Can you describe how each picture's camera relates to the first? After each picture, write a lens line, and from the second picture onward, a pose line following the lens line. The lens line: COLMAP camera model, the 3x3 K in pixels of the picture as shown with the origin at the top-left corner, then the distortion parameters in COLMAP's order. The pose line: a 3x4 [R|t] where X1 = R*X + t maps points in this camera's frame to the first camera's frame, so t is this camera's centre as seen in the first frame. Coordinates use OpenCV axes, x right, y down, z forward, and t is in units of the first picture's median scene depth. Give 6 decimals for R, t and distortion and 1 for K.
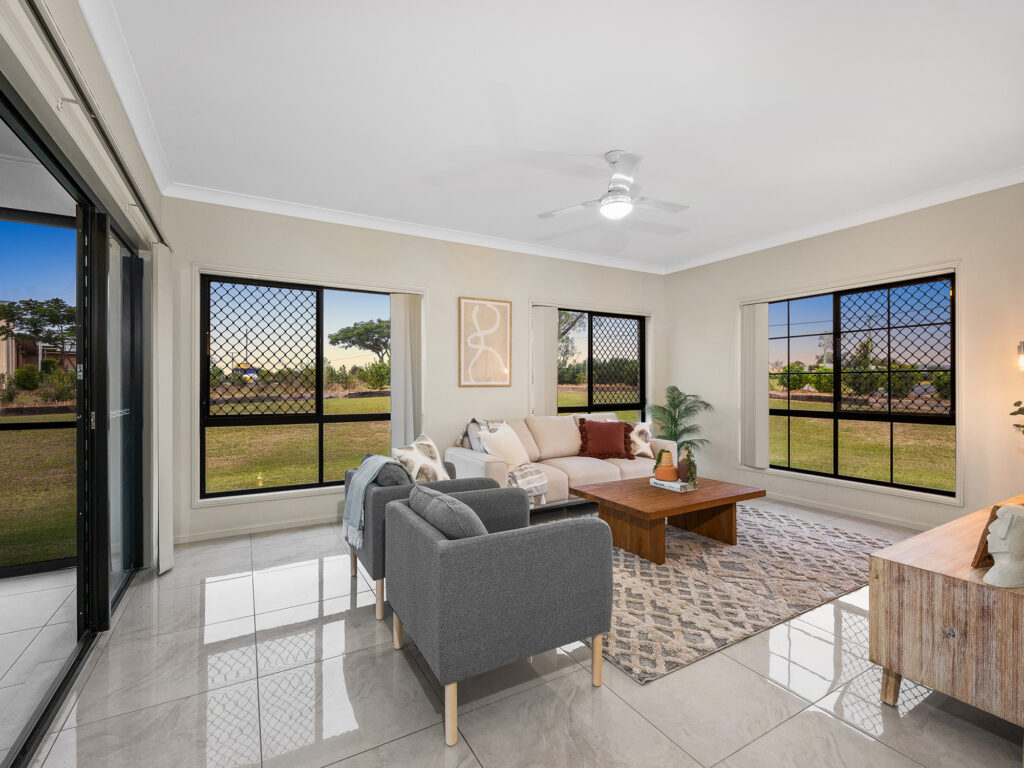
lens RADIAL K [[462.9, 0, 512.0], [0, 462.9, 384.0], [0, 0, 1]] dist [-0.001379, -0.000256]
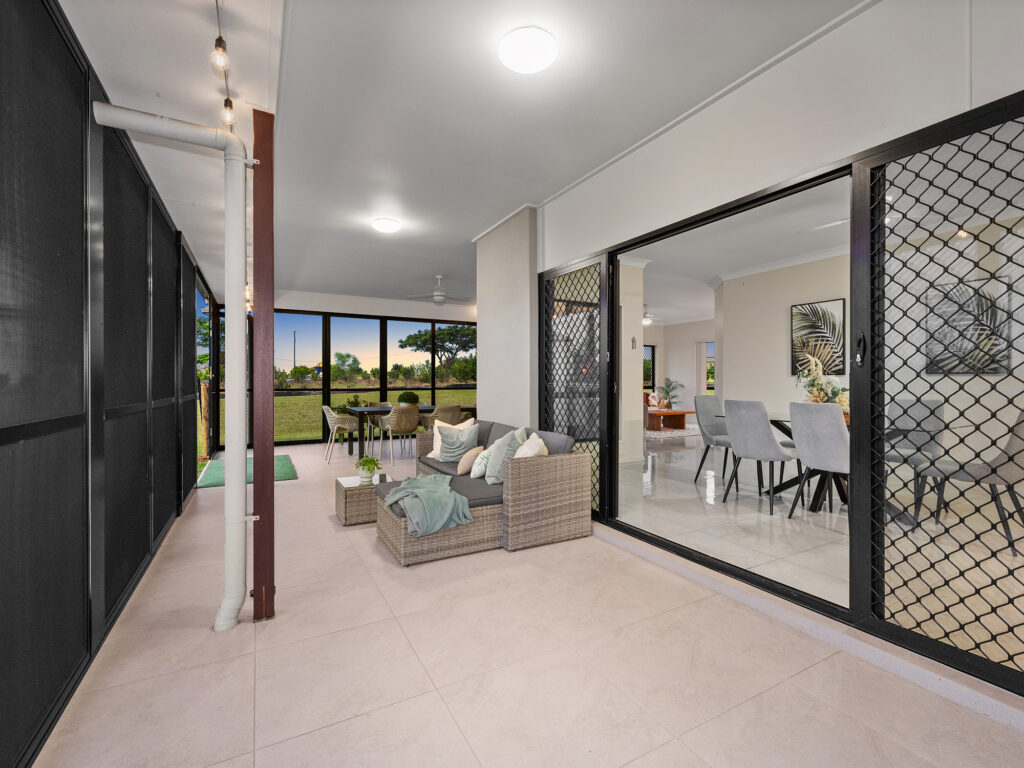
lens RADIAL K [[462.9, 0, 512.0], [0, 462.9, 384.0], [0, 0, 1]] dist [-0.001379, -0.000256]
pose [[0.999870, 0.000558, -0.016095, -0.365621], [-0.000468, 0.999984, 0.005619, 0.022856], [0.016097, -0.005610, 0.999855, -1.247170]]
